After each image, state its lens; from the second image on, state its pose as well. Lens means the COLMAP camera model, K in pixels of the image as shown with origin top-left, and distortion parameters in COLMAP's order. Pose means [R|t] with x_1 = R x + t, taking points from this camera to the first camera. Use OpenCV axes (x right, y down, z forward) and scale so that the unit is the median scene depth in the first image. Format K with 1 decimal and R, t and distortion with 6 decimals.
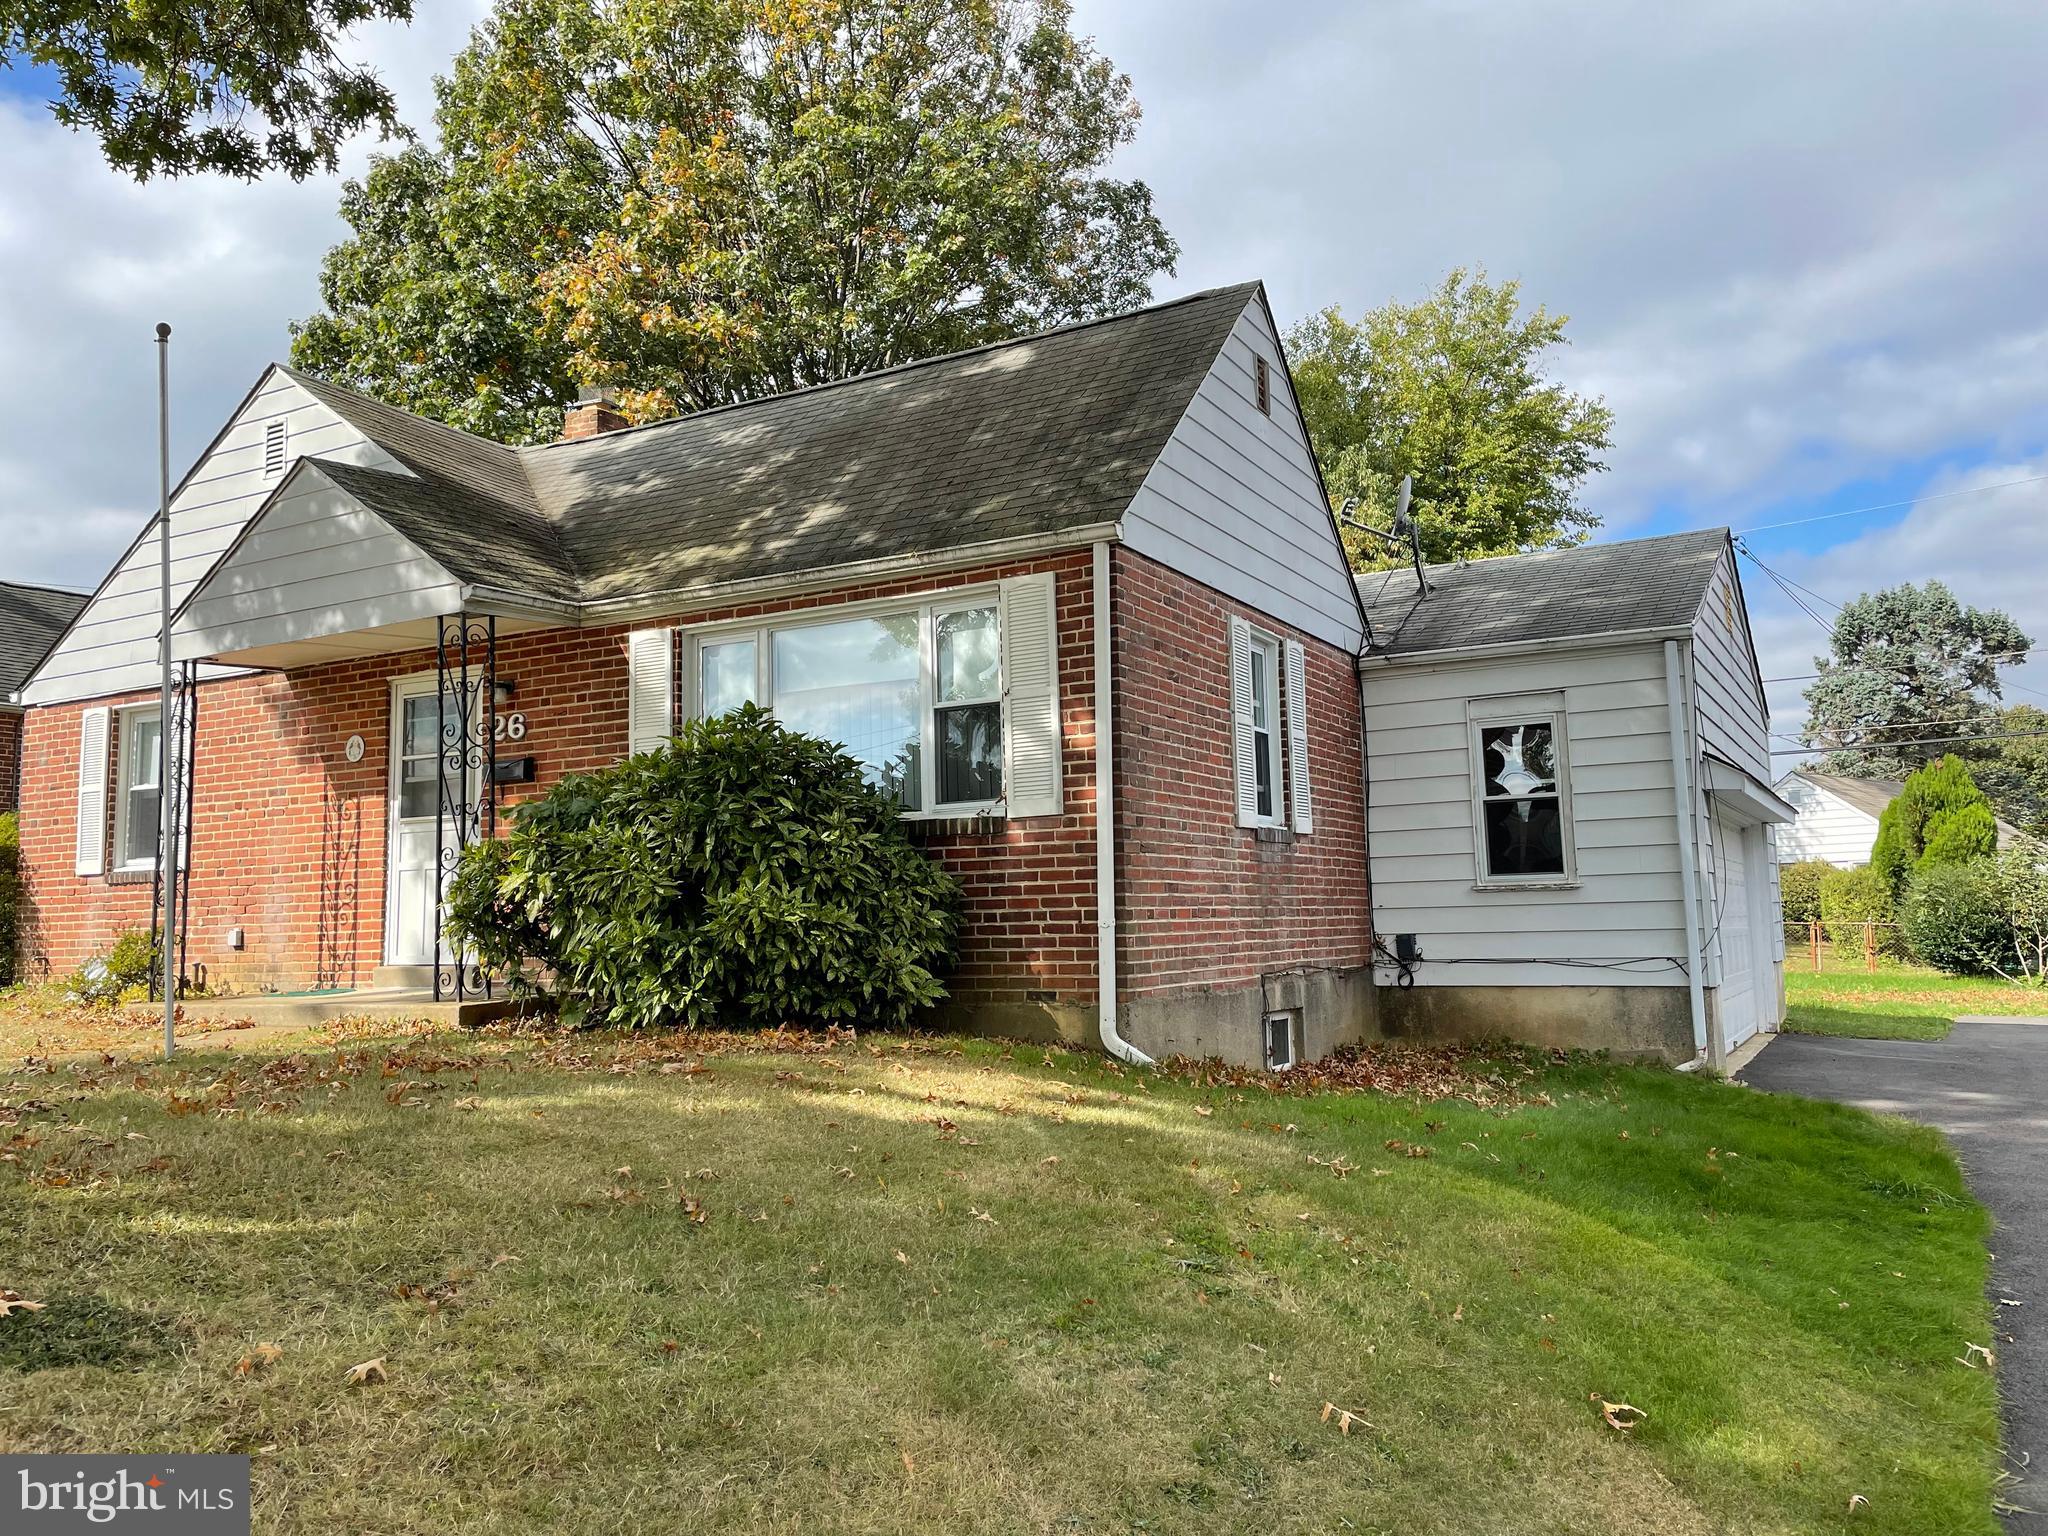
lens RADIAL K [[1580.5, 0, 1023.6], [0, 1580.5, 735.3], [0, 0, 1]] dist [0.080443, -0.084719]
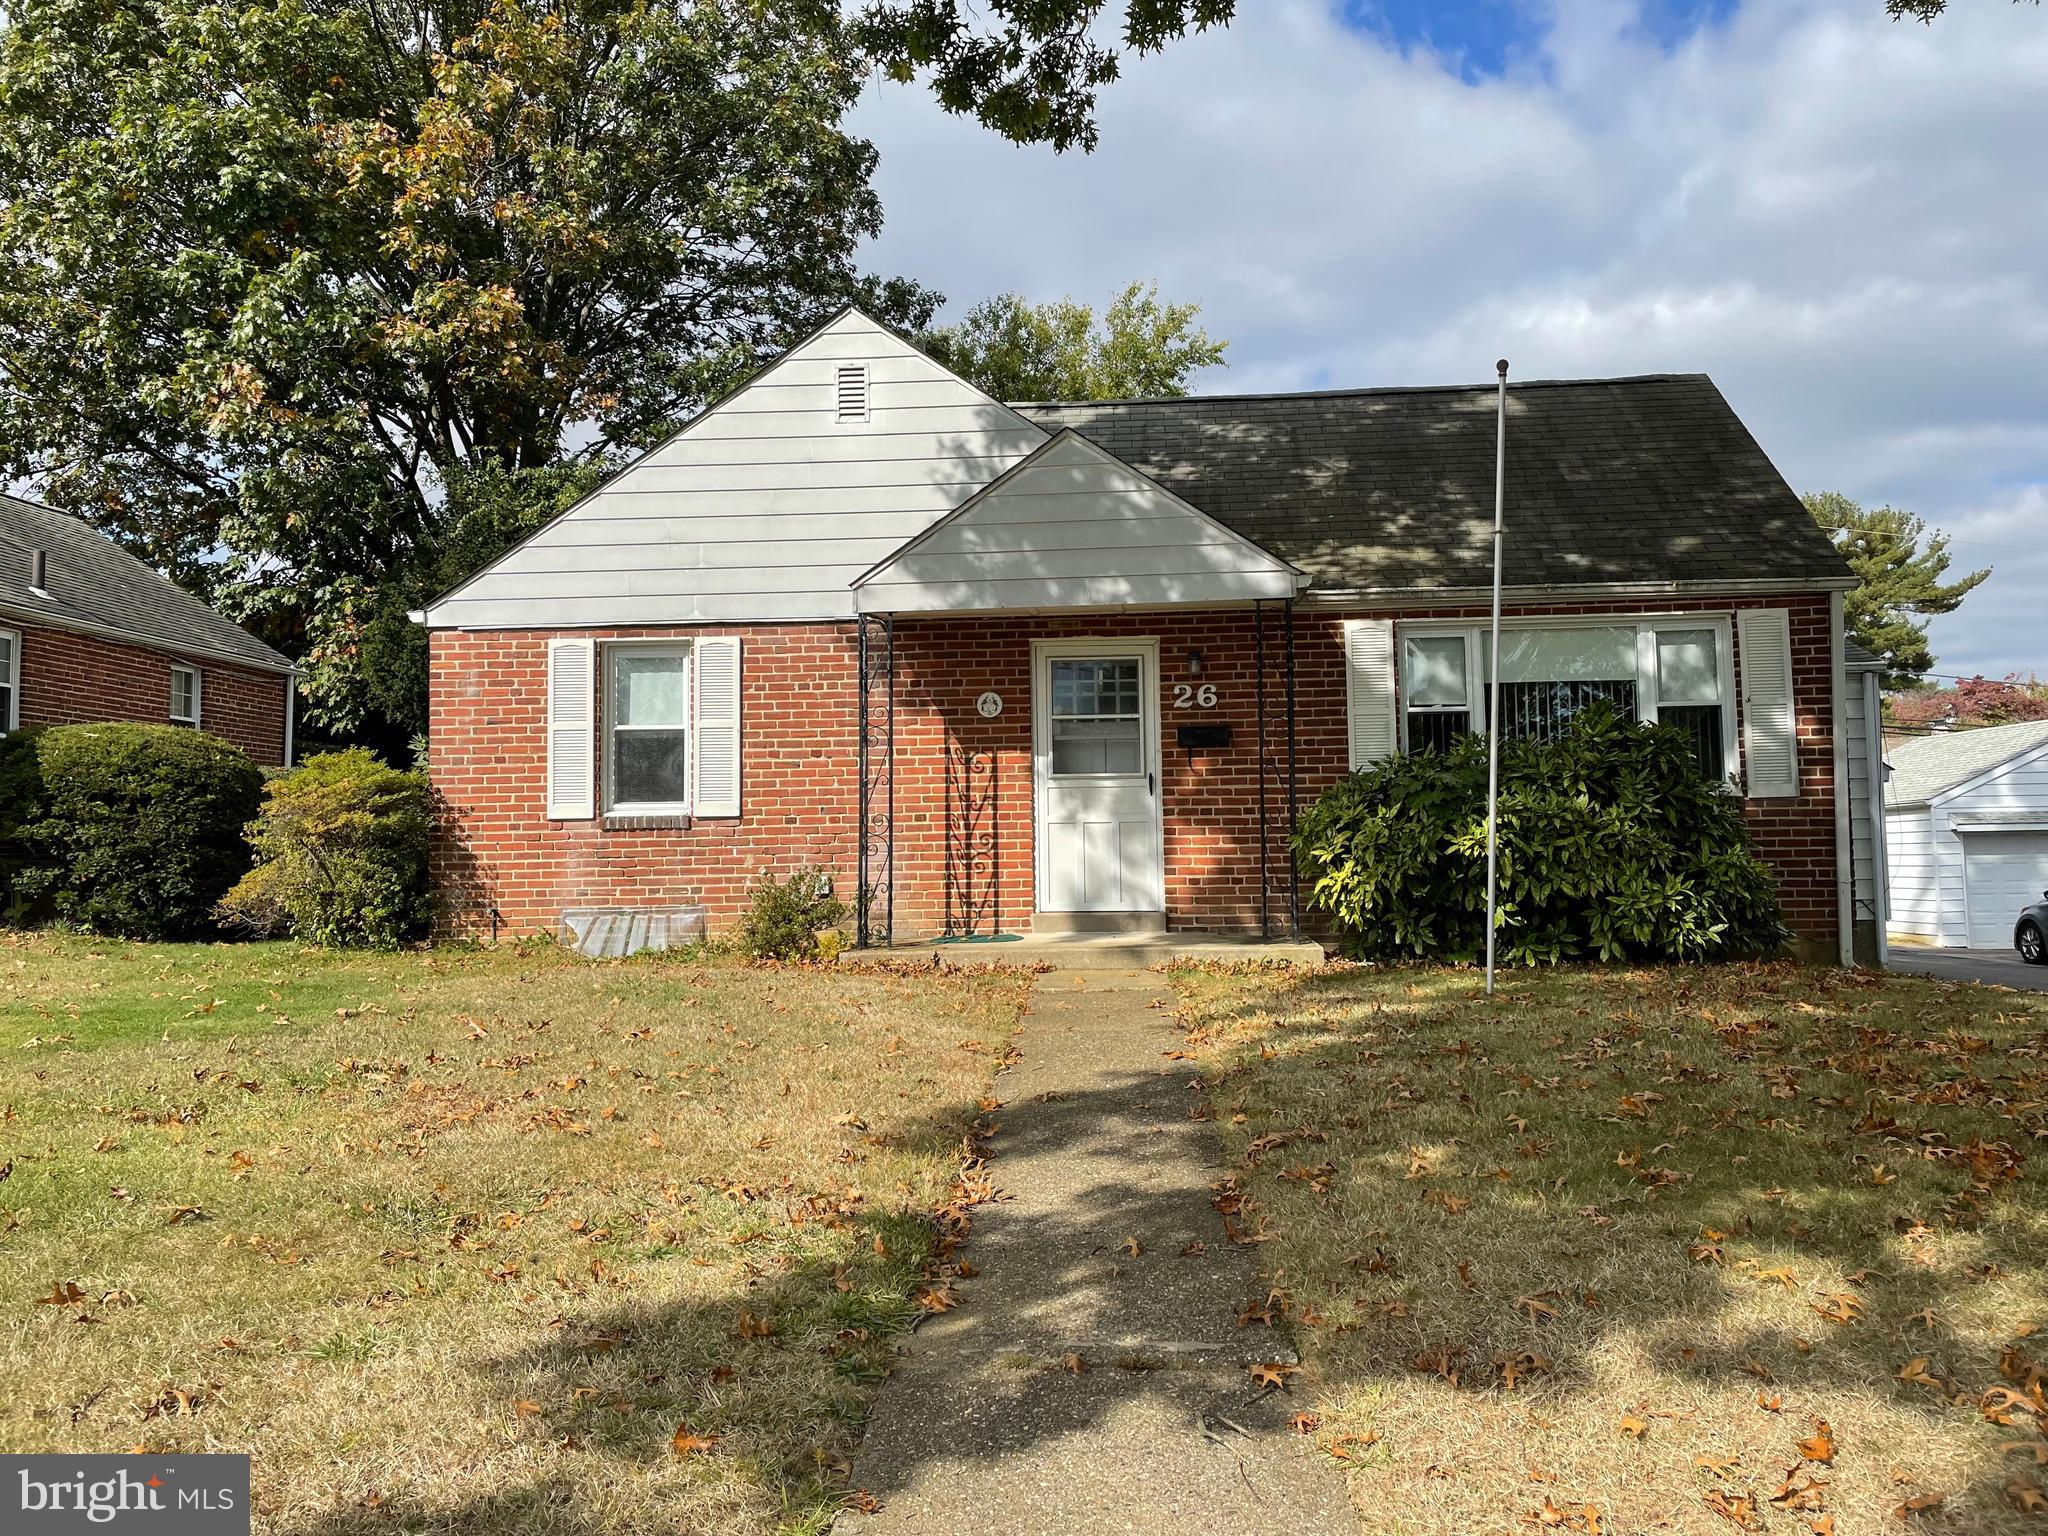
lens RADIAL K [[1580.5, 0, 1051.8], [0, 1580.5, 752.9], [0, 0, 1]] dist [0.080443, -0.084719]
pose [[0.897469, 0.035999, 0.439606, -0.836645], [-0.055506, 0.997958, 0.031594, 0.004991], [-0.437571, -0.052755, 0.897635, 0.062831]]
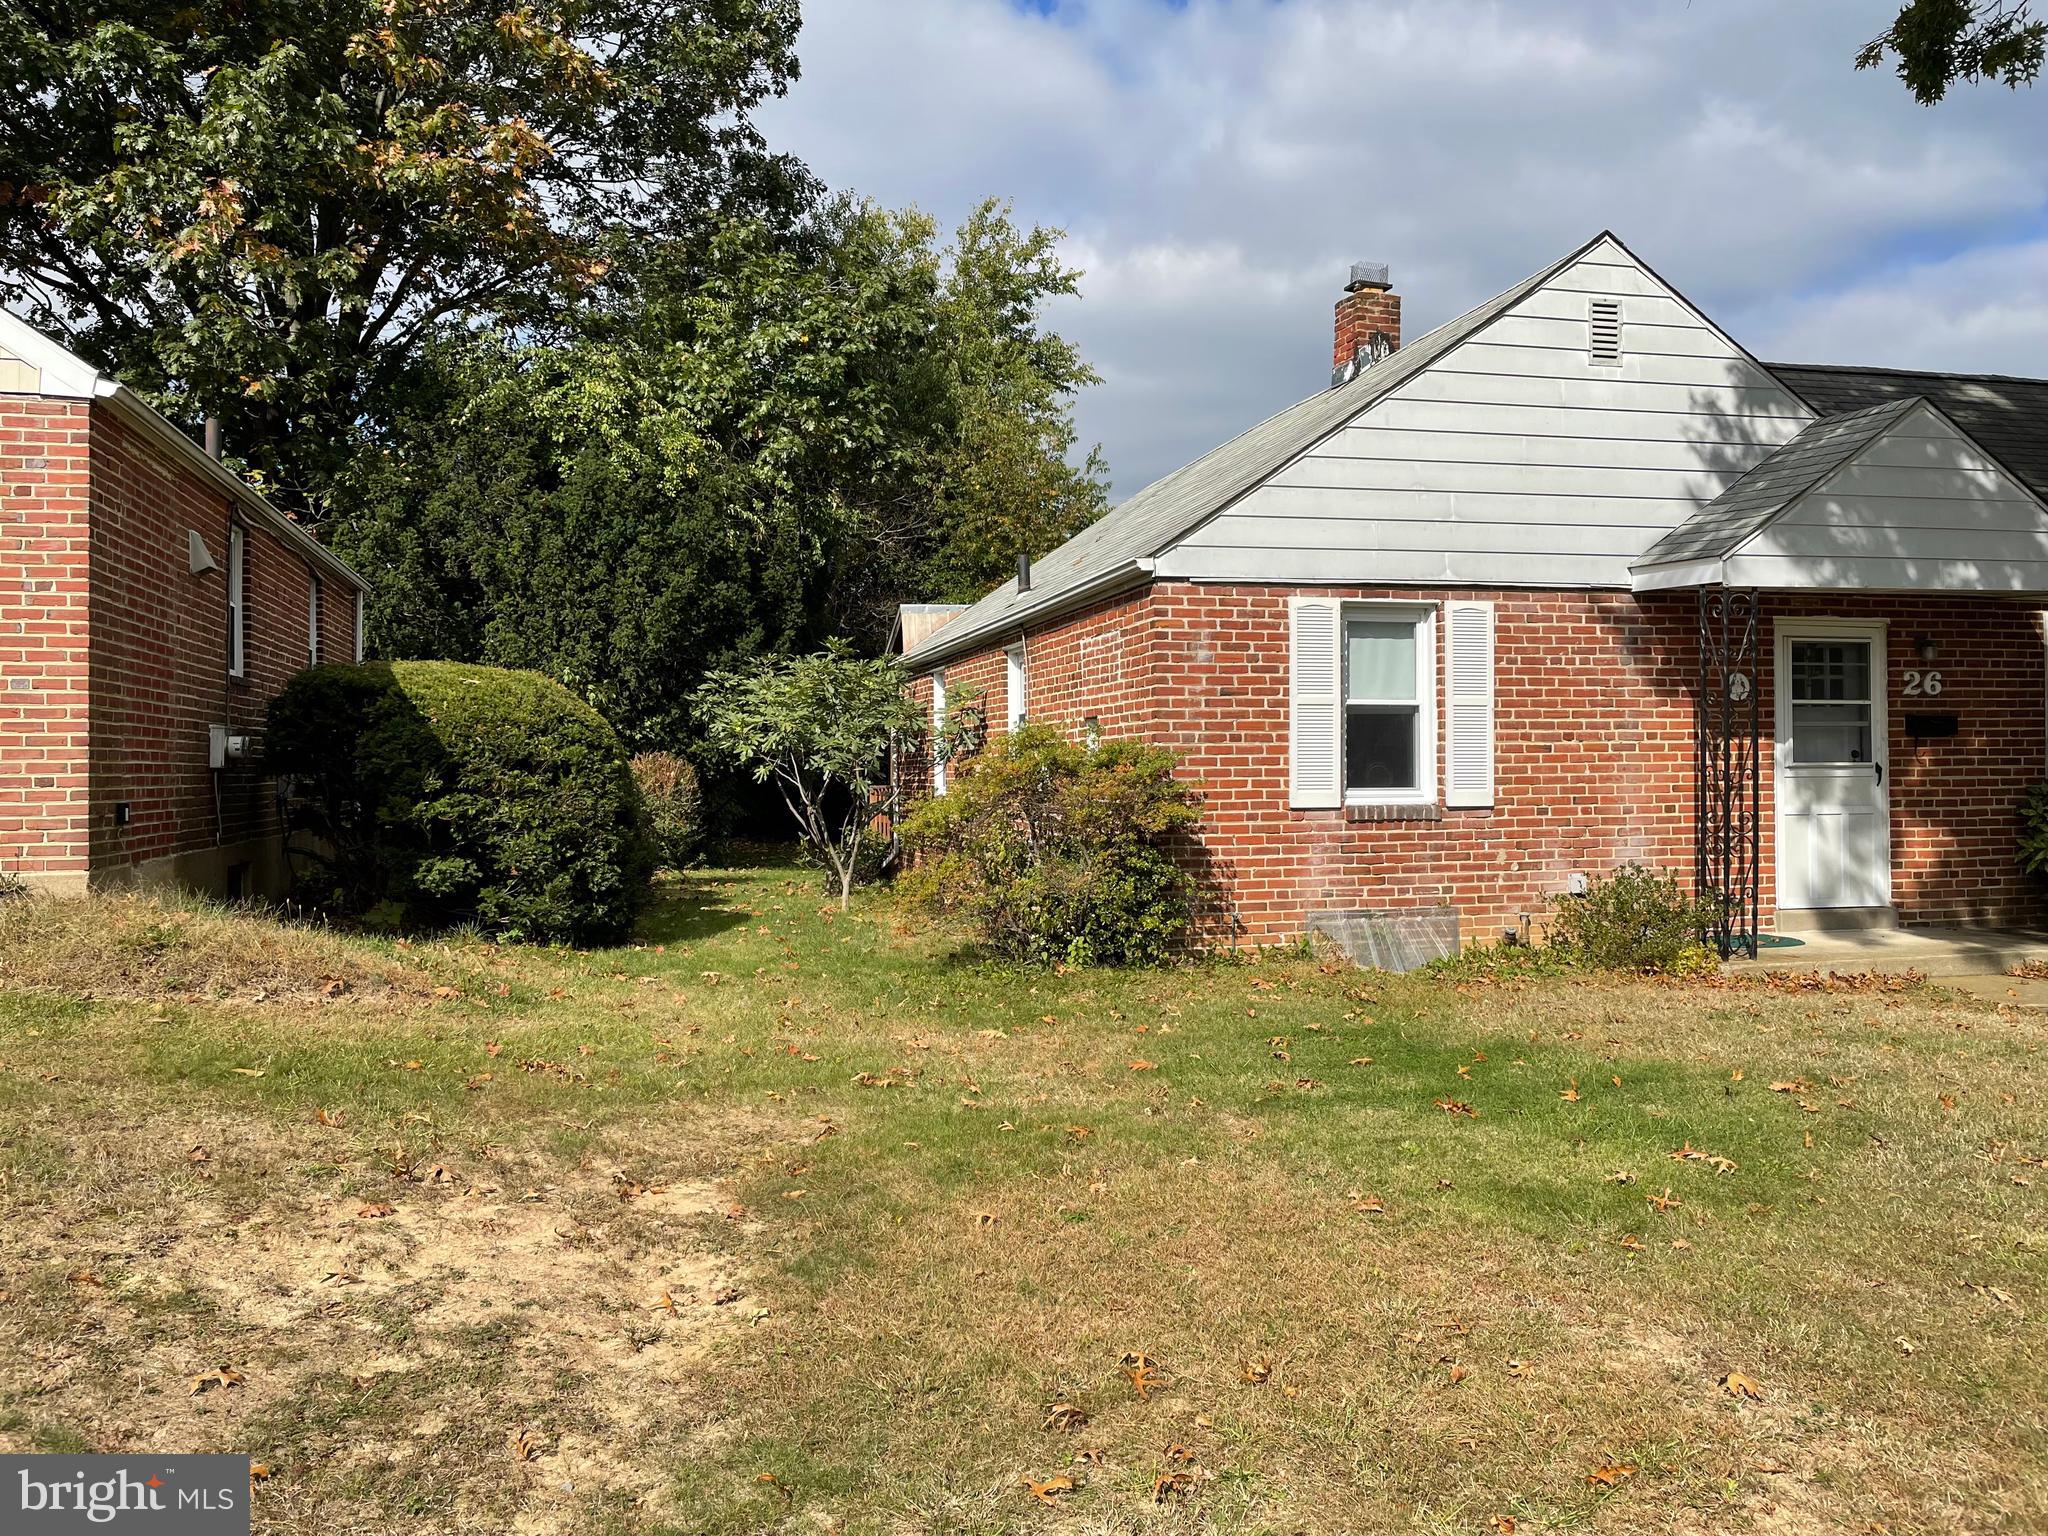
lens RADIAL K [[1580.5, 0, 1032.6], [0, 1580.5, 755.5], [0, 0, 1]] dist [0.080443, -0.084719]
pose [[0.706064, 0.022217, 0.707800, -1.404158], [-0.089867, 0.994238, 0.058439, 0.031376], [-0.702423, -0.104870, 0.703992, 0.621744]]
